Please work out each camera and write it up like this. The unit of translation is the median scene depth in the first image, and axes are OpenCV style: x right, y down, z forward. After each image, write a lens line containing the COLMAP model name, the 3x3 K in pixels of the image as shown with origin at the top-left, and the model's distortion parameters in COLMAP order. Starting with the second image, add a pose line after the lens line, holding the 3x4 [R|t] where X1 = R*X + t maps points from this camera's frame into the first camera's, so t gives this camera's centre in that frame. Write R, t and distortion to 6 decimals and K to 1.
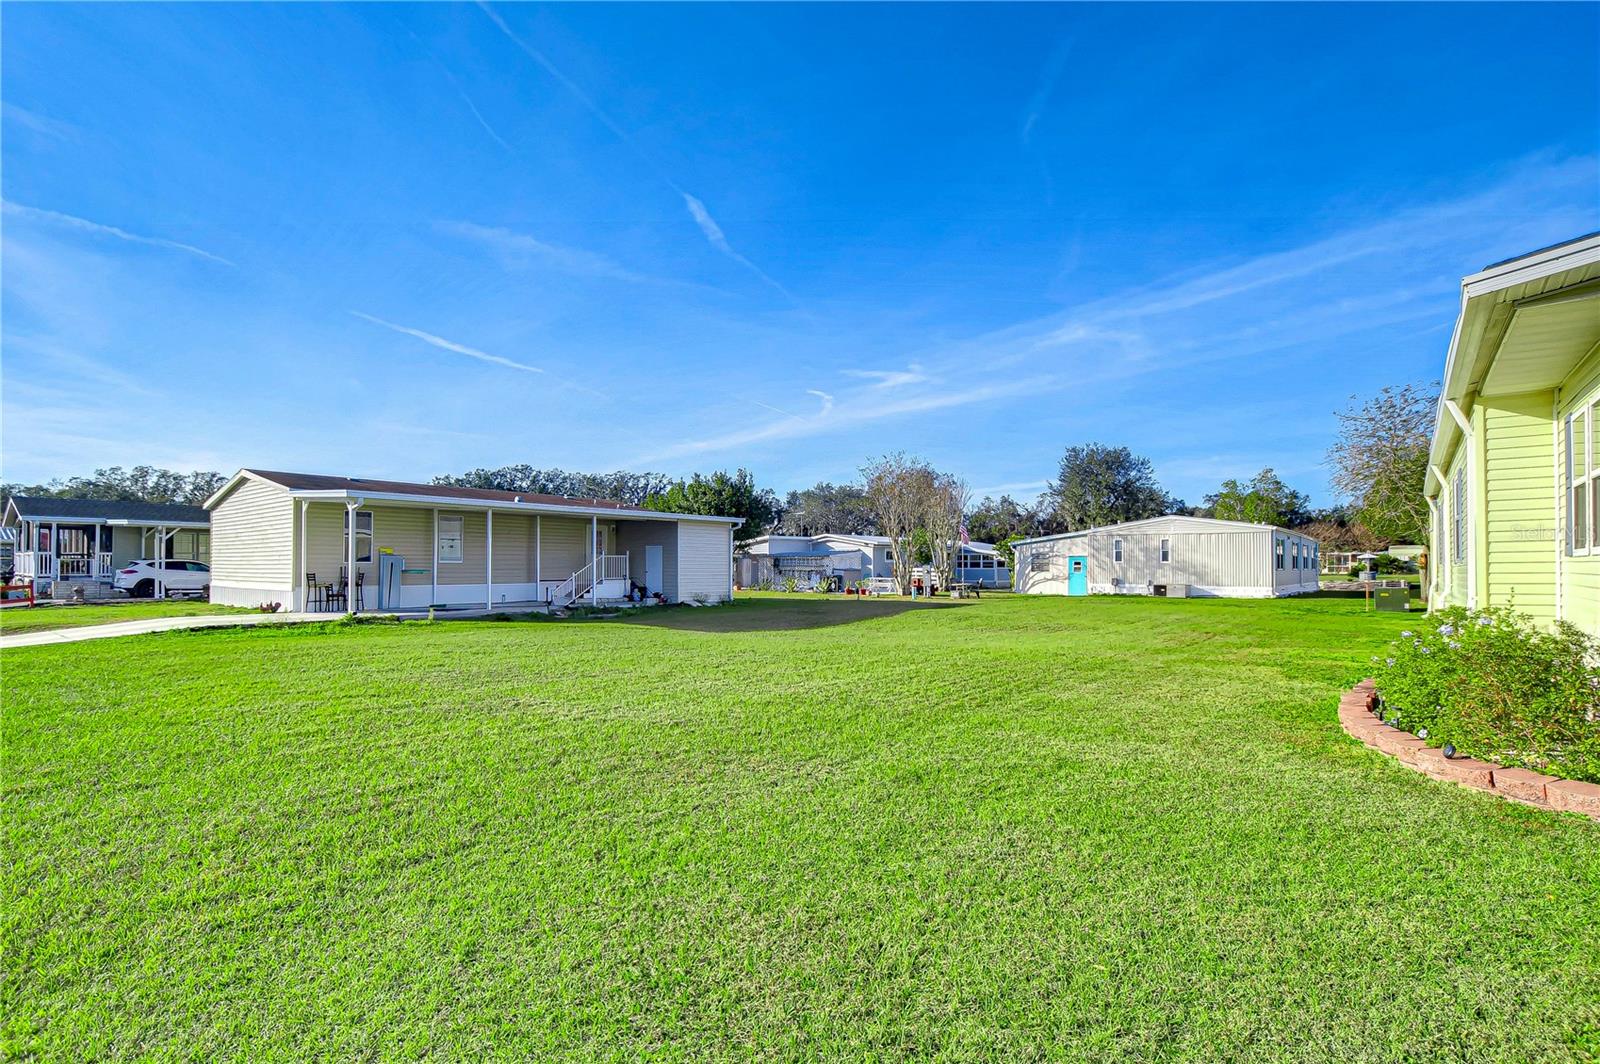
lens RADIAL K [[741.5, 0, 798.8], [0, 741.5, 559.2], [0, 0, 1]] dist [0.003273, -0.005213]
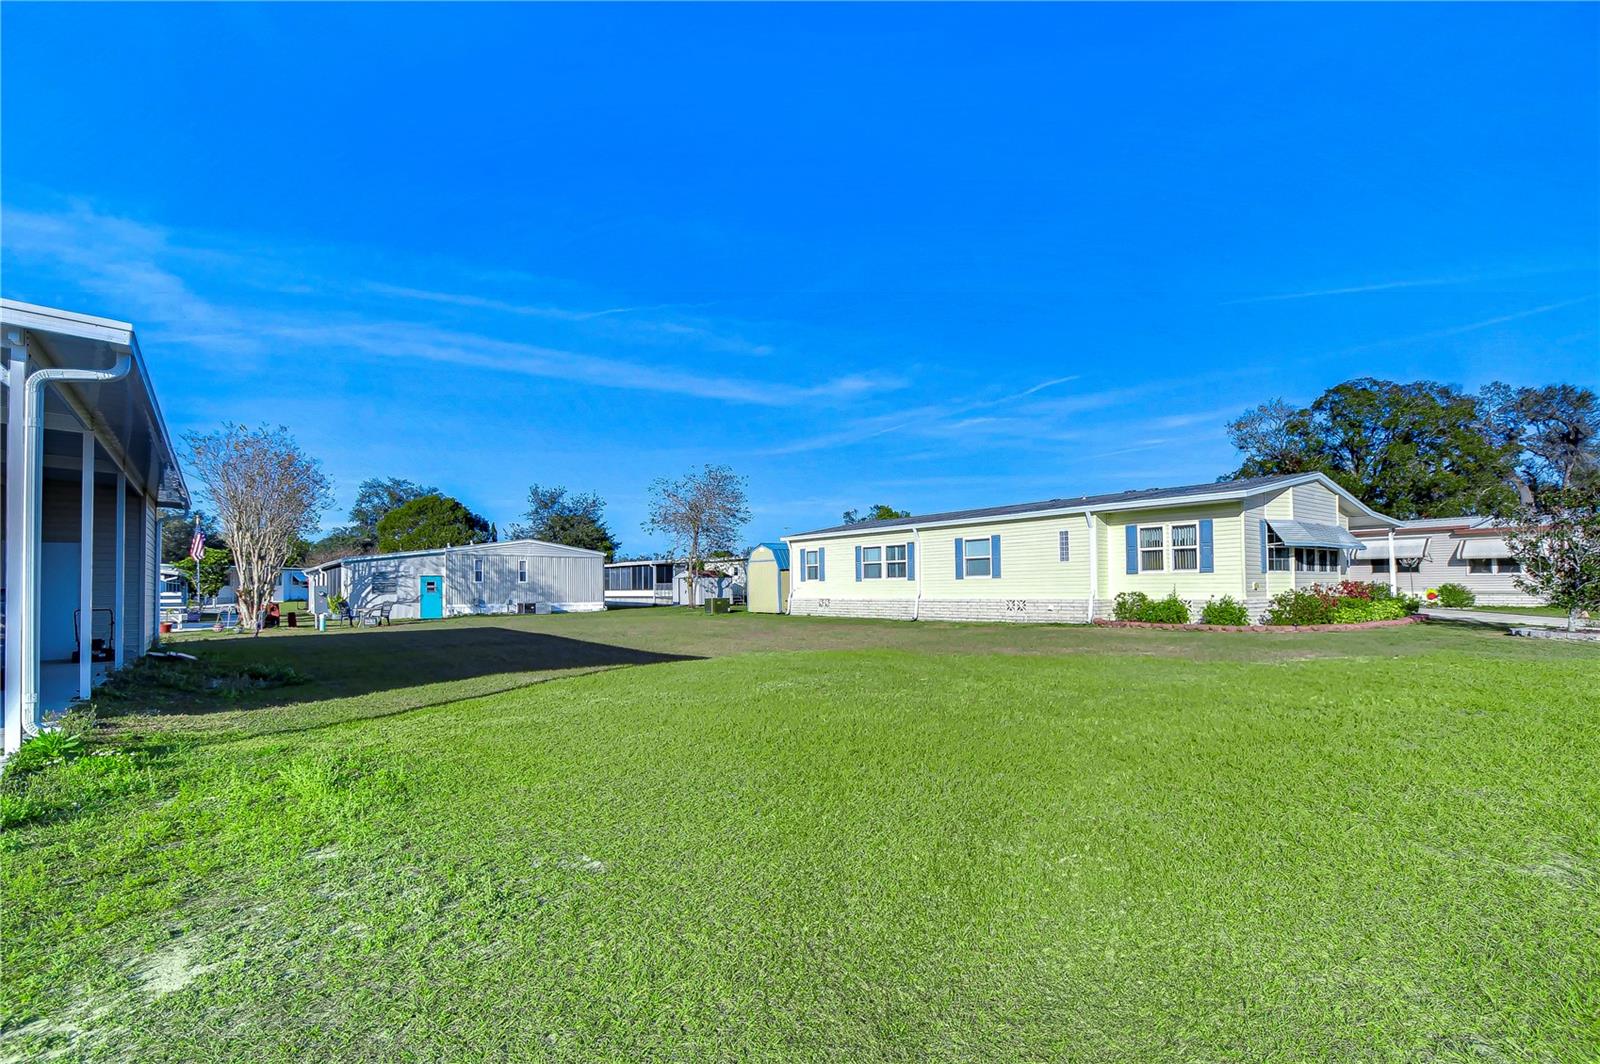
lens RADIAL K [[741.5, 0, 800.1], [0, 741.5, 580.8], [0, 0, 1]] dist [0.003273, -0.005213]
pose [[0.193426, 0.000993, 0.981114, -0.423577], [0.004343, 0.999989, -0.001869, 0.004971], [-0.981105, 0.004623, 0.193419, 0.346059]]
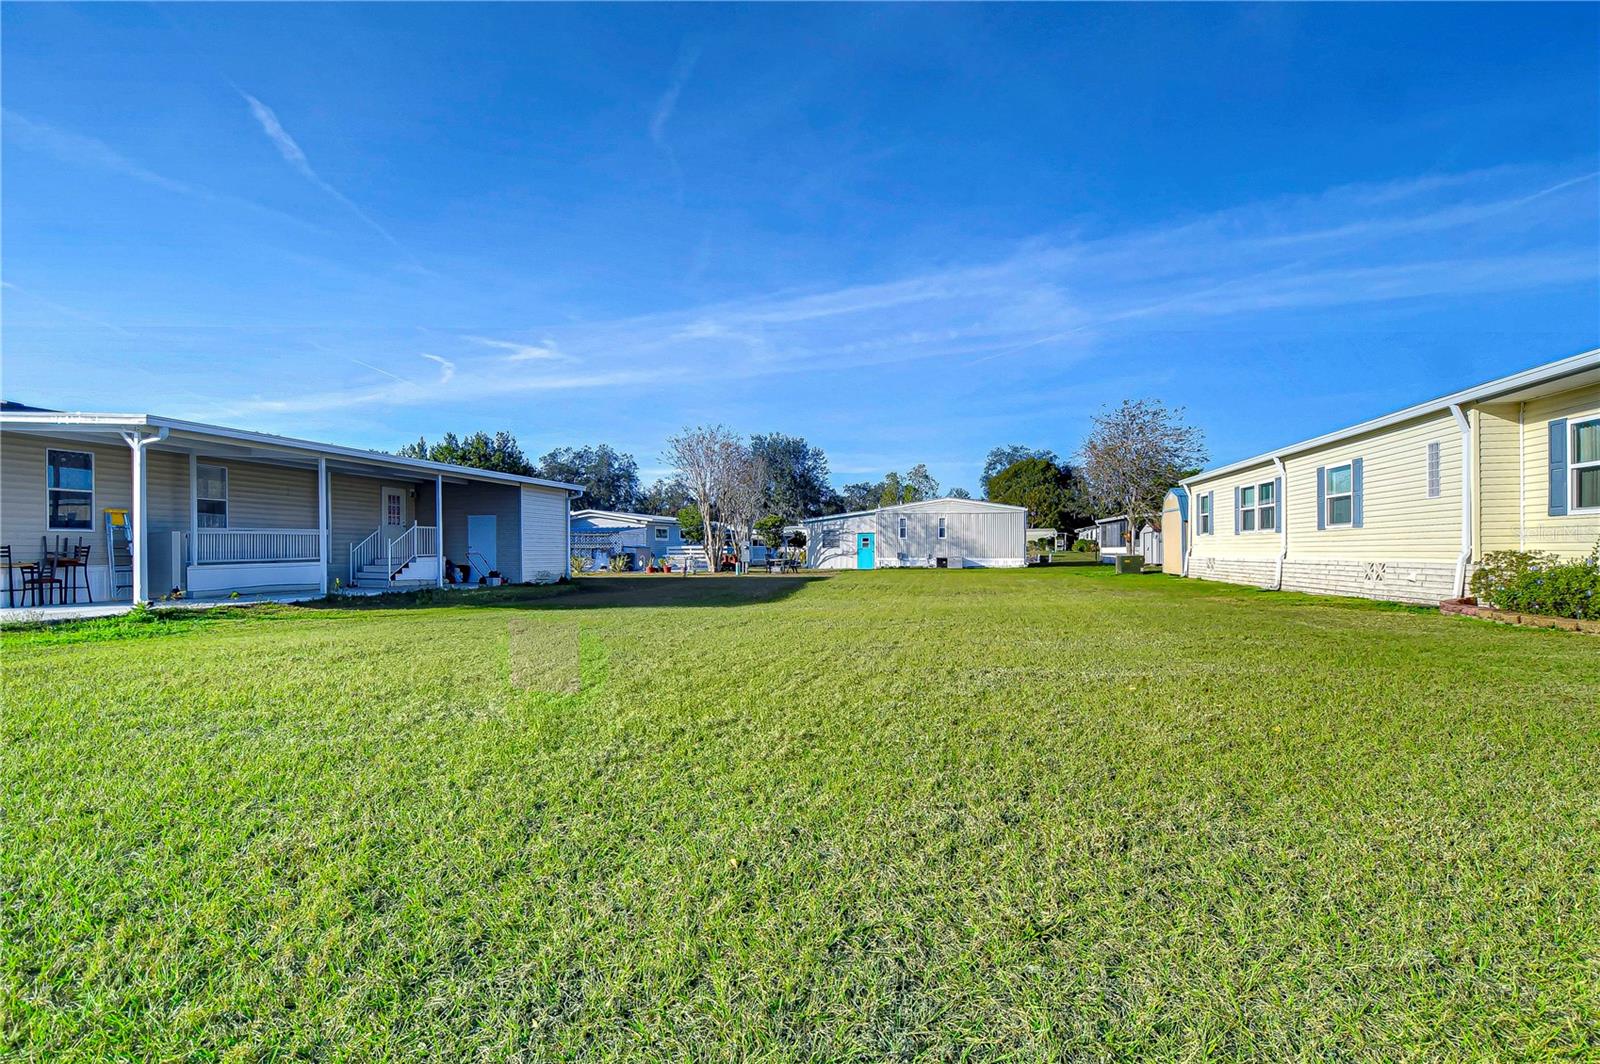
lens RADIAL K [[741.5, 0, 797.9], [0, 741.5, 543.7], [0, 0, 1]] dist [0.003273, -0.005213]
pose [[0.885050, -0.001084, 0.465495, -0.205942], [0.000861, 0.999999, 0.000690, 0.010417], [-0.465495, -0.000210, 0.885050, 0.081893]]
